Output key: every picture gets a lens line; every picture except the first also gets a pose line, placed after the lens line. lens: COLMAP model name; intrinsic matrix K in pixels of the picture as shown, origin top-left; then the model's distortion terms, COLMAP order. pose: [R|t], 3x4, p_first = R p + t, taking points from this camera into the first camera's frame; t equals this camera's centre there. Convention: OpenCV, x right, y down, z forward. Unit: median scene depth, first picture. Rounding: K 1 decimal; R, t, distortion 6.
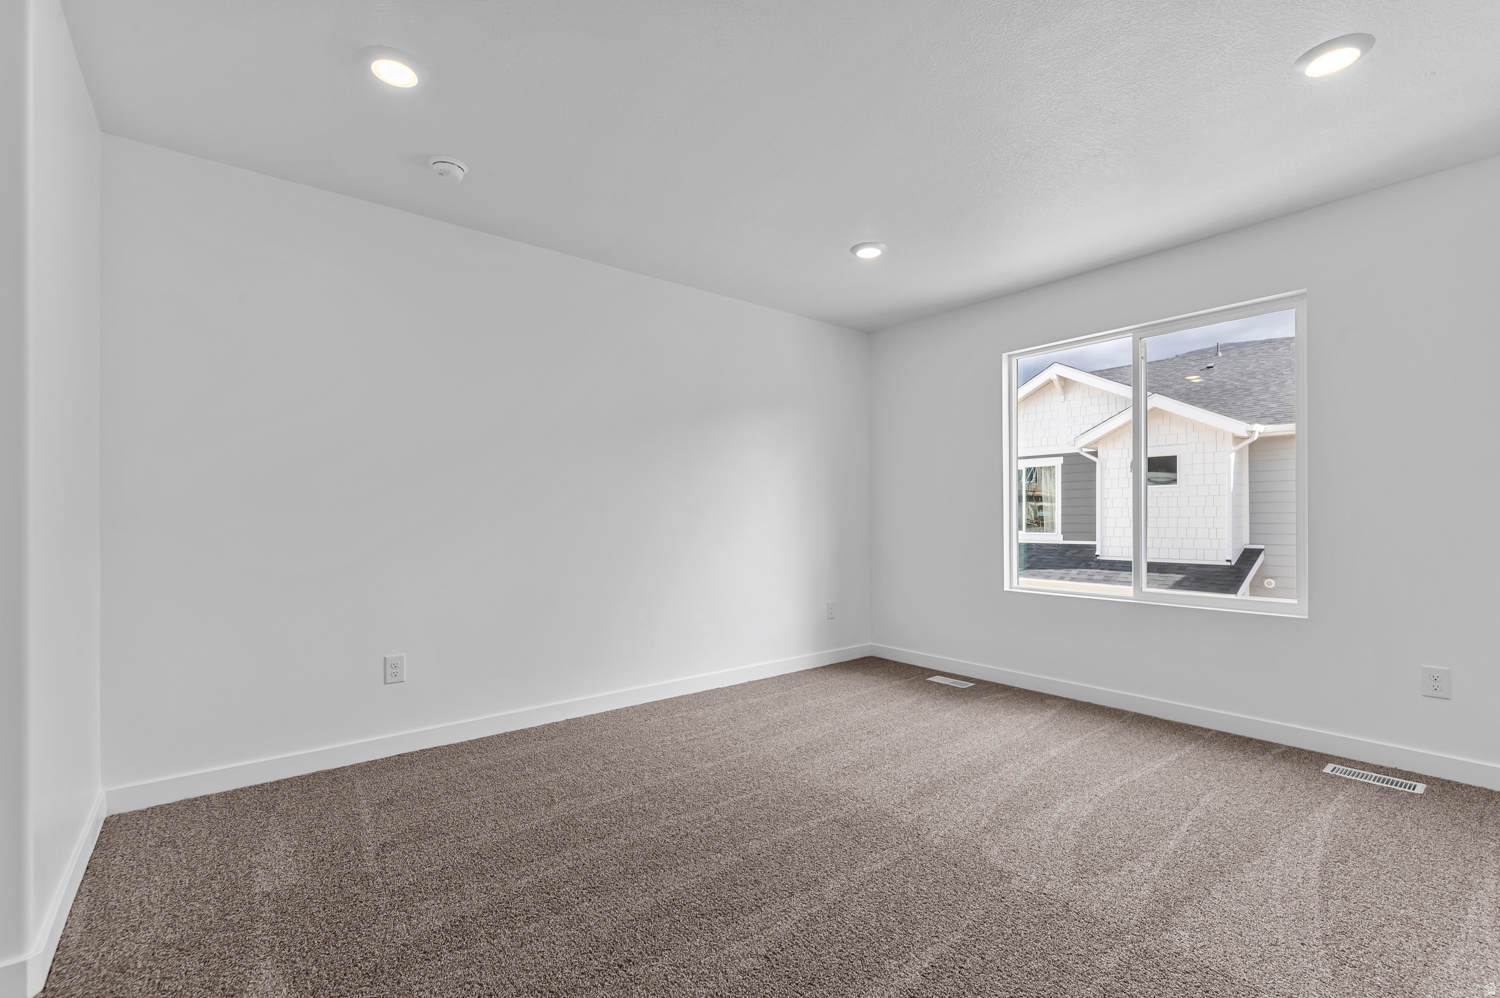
lens RADIAL K [[660.4, 0, 766.0], [0, 660.4, 519.0], [0, 0, 1]] dist [0.003416, 0.000029]
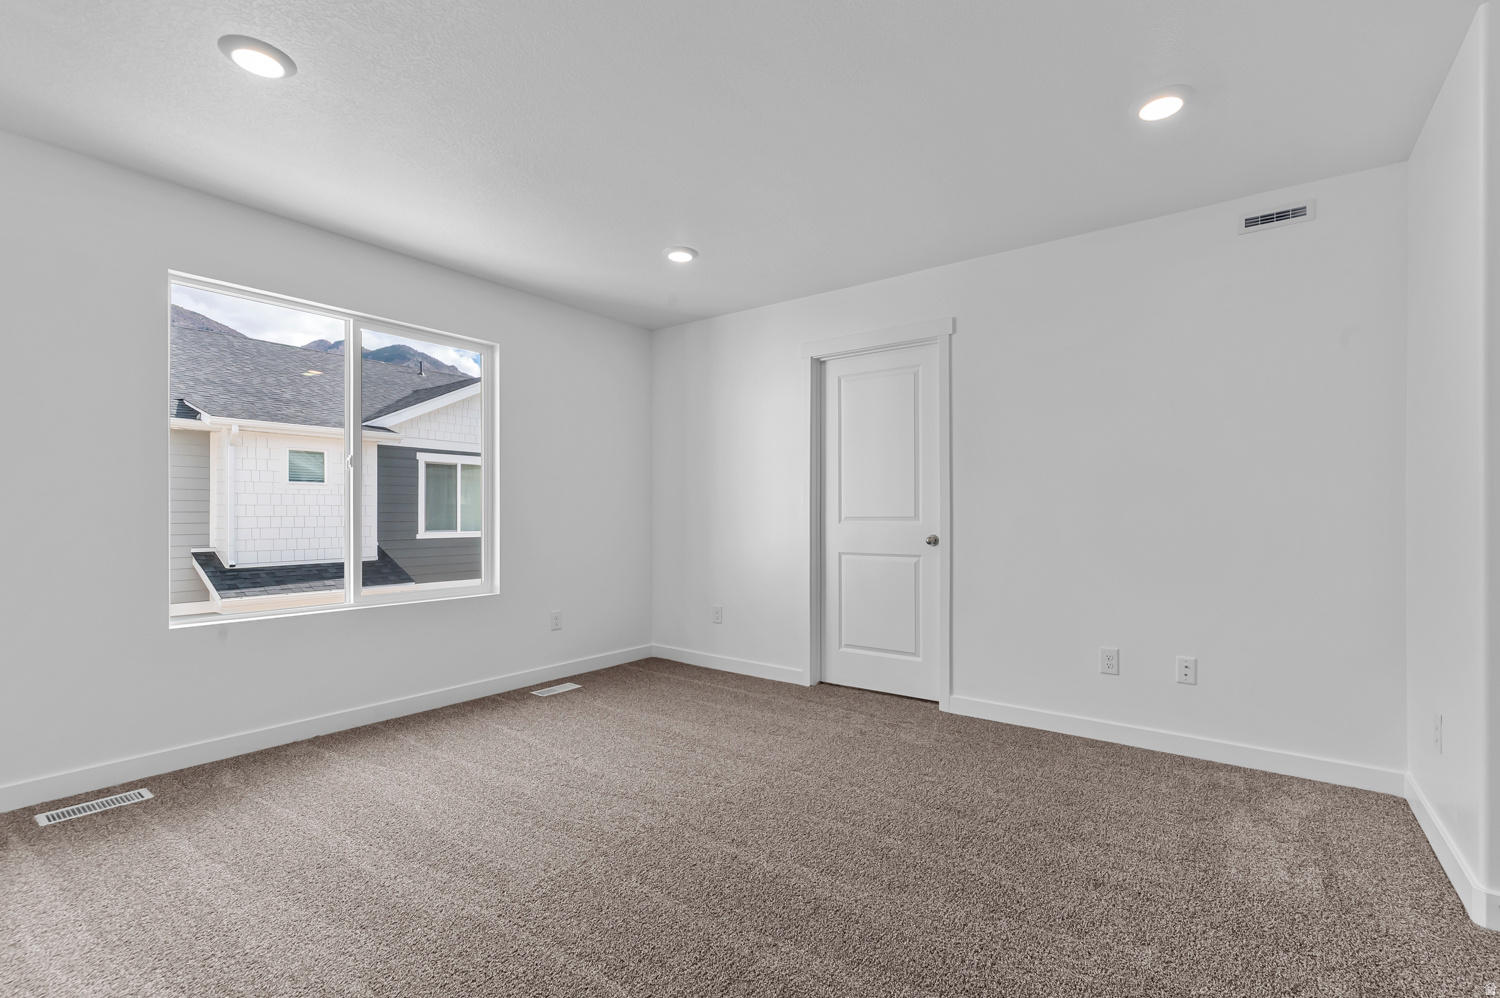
lens RADIAL K [[660.4, 0, 766.0], [0, 660.4, 519.0], [0, 0, 1]] dist [0.003416, 0.000029]
pose [[-0.251791, 0.007134, 0.967755, -0.471836], [0.017392, 0.999845, -0.002845, 0.013550], [-0.967625, 0.016115, -0.251876, 0.661361]]
